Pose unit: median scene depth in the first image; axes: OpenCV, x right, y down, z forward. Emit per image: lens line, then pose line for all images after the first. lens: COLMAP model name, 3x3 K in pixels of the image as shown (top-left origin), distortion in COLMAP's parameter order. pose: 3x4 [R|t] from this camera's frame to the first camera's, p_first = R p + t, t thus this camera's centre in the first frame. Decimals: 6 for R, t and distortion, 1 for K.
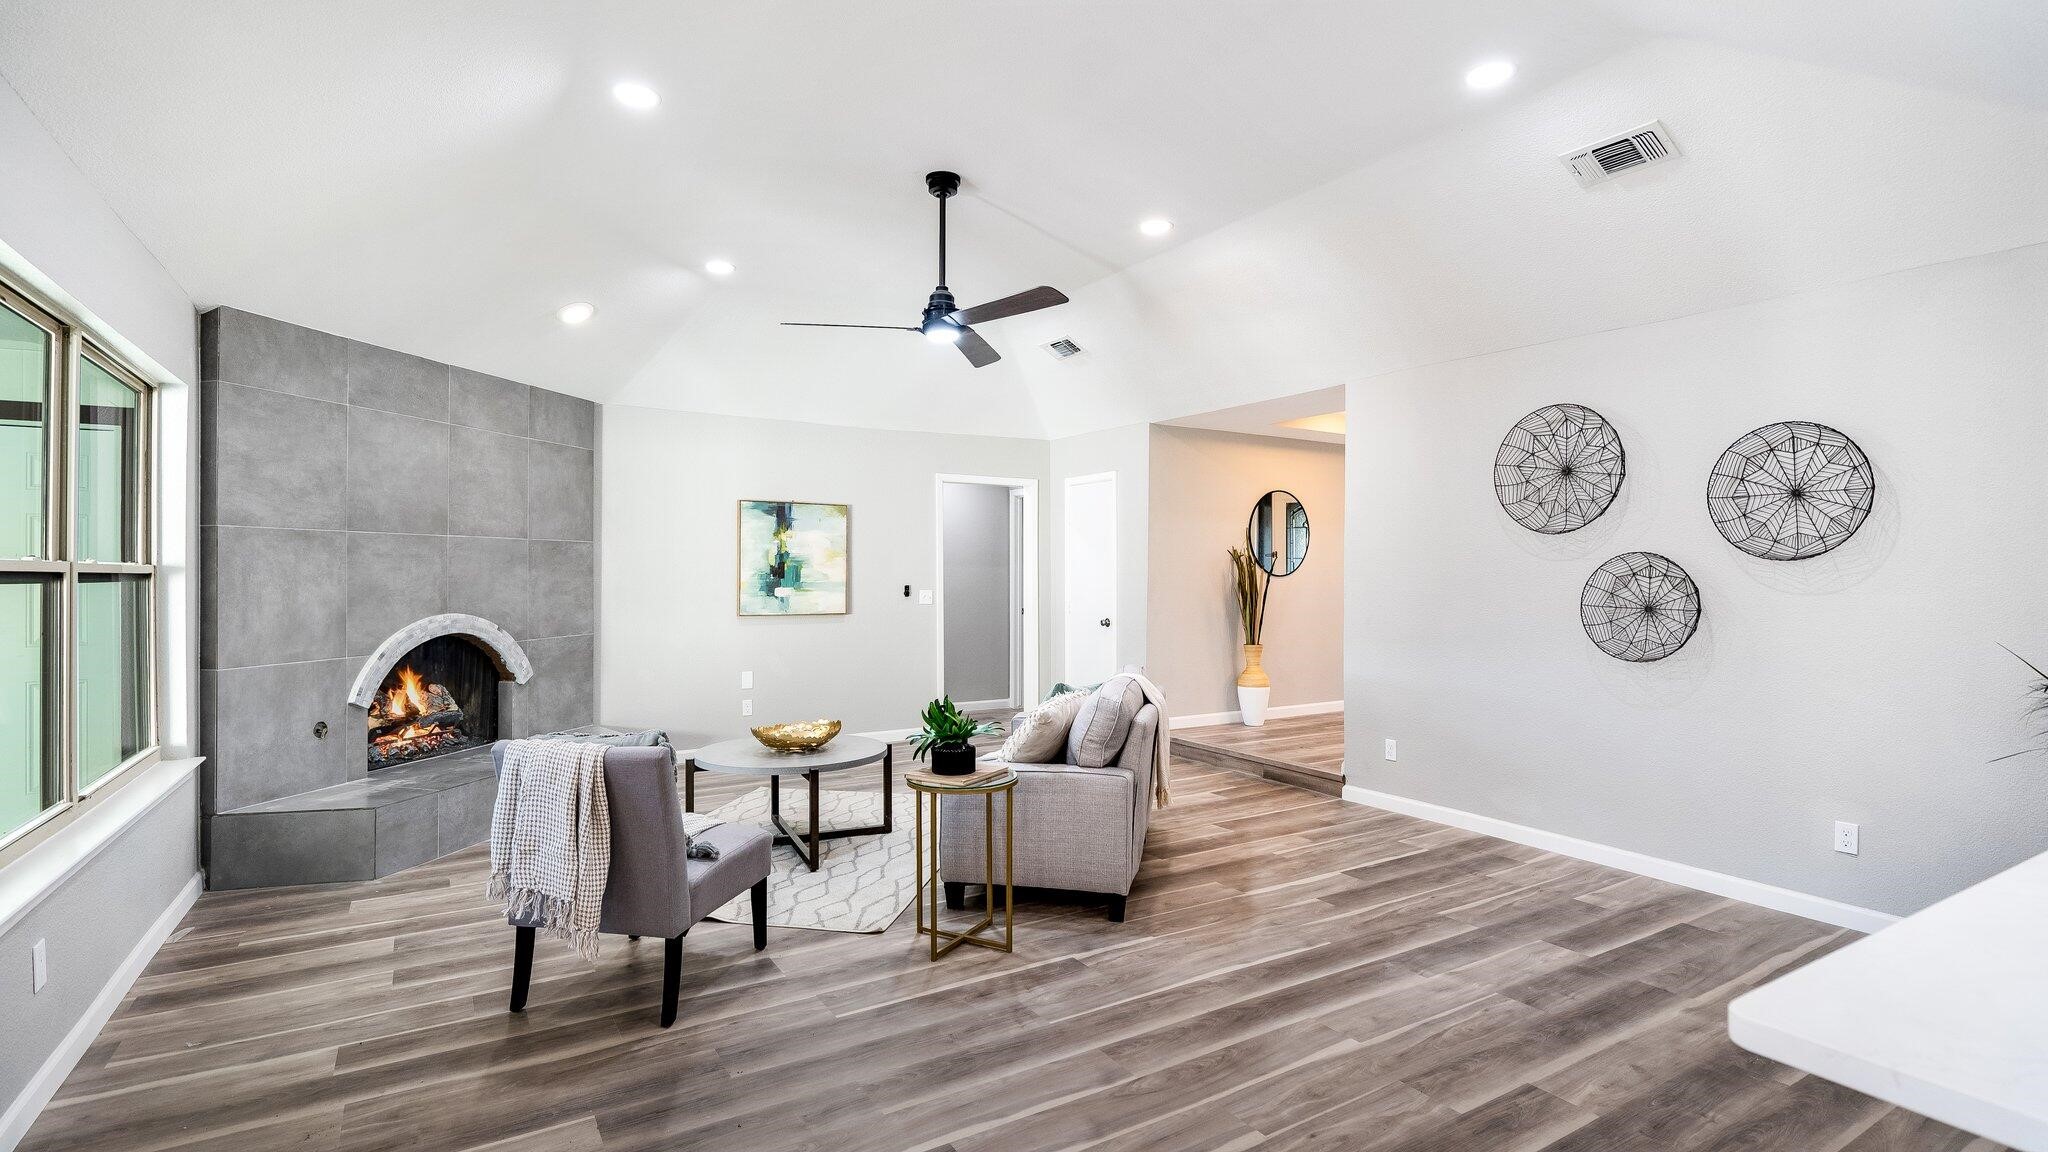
lens RADIAL K [[967.1, 0, 1011.0], [0, 967.1, 566.1], [0, 0, 1]] dist [-0.000413, -0.000449]
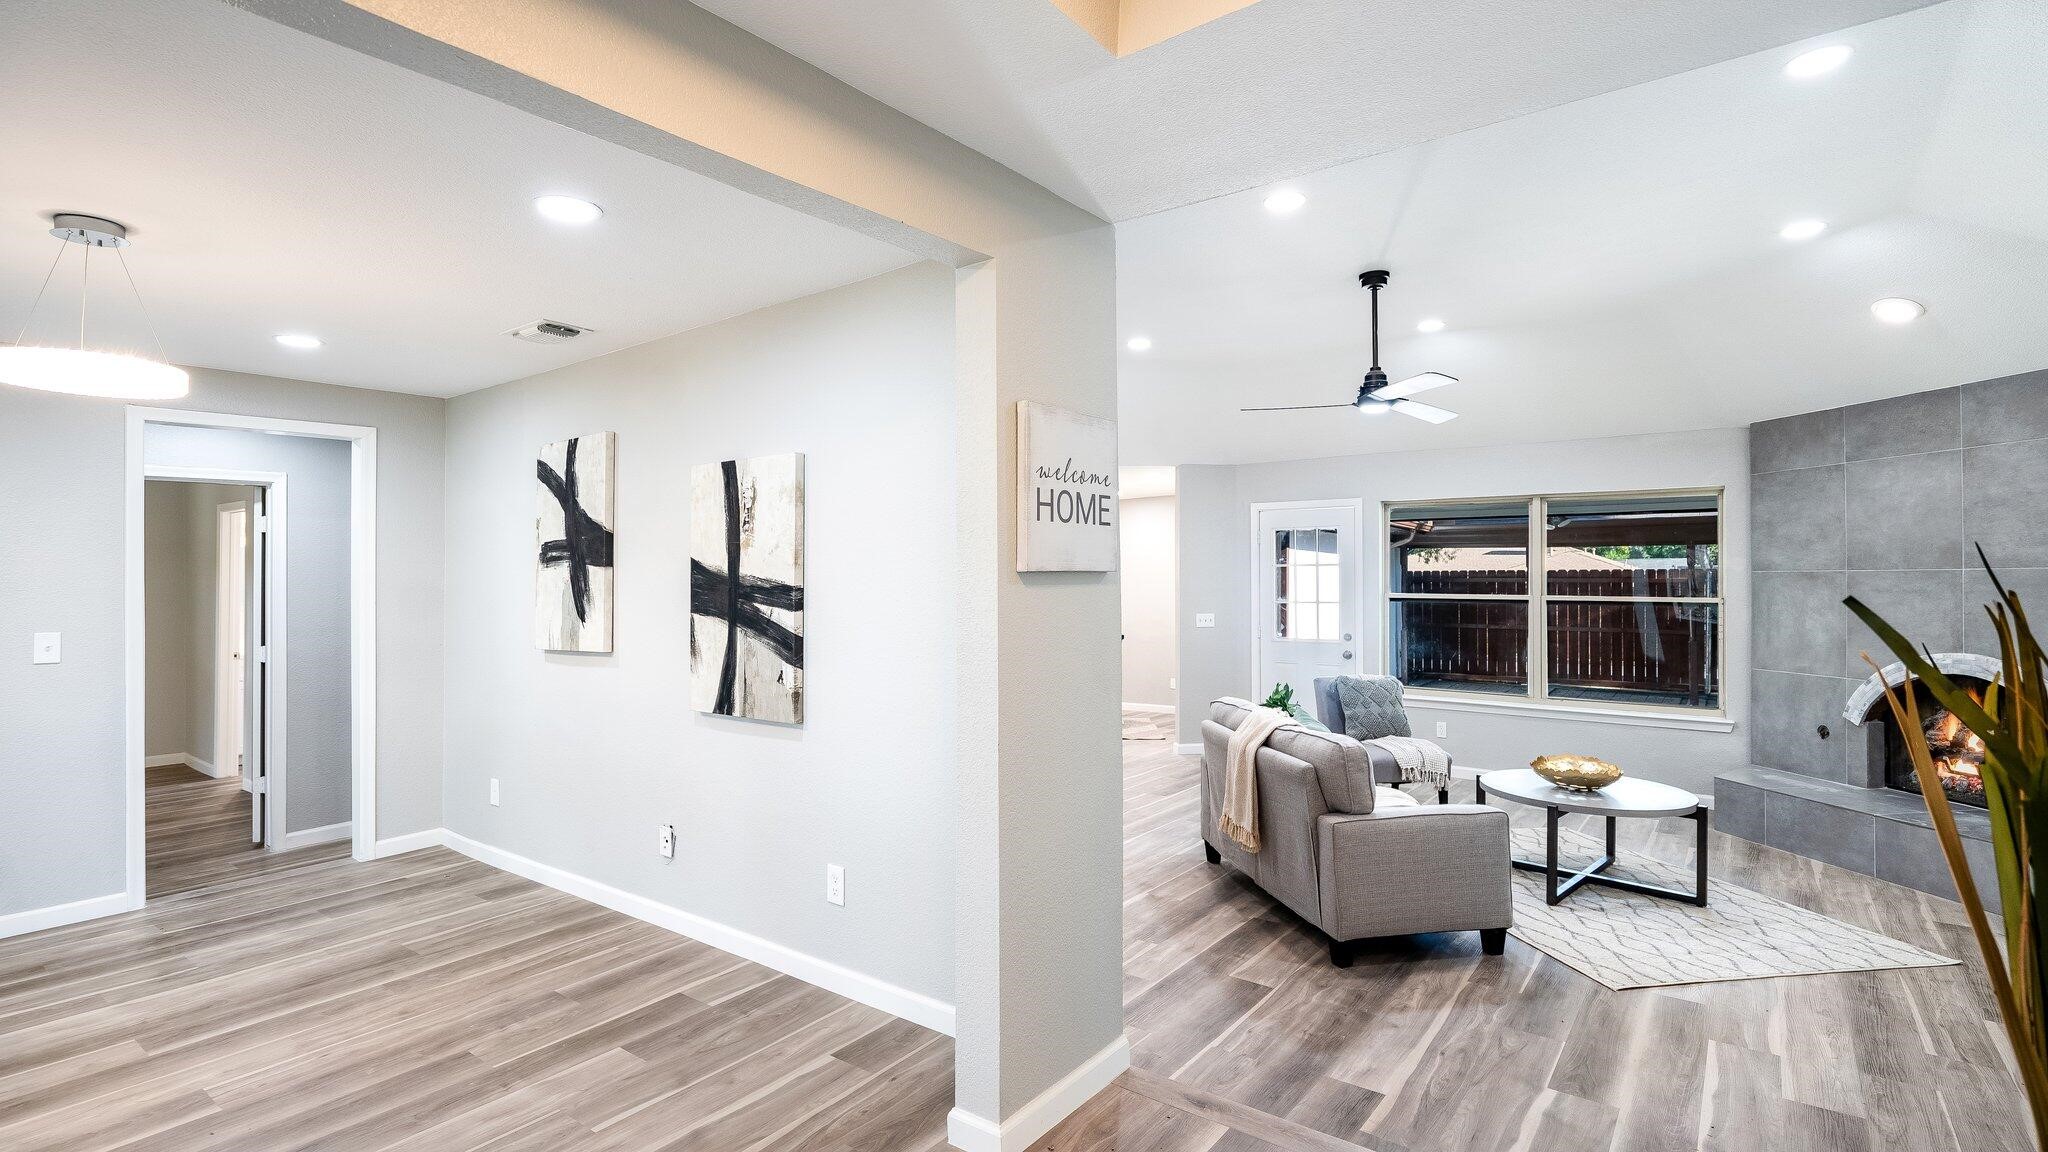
lens RADIAL K [[967.1, 0, 1008.5], [0, 967.1, 563.9], [0, 0, 1]] dist [-0.000413, -0.000449]
pose [[-0.931013, -0.005560, -0.364943, 0.696274], [0.003393, 0.999709, -0.023888, -0.019665], [0.364970, -0.023478, -0.930723, 1.737308]]
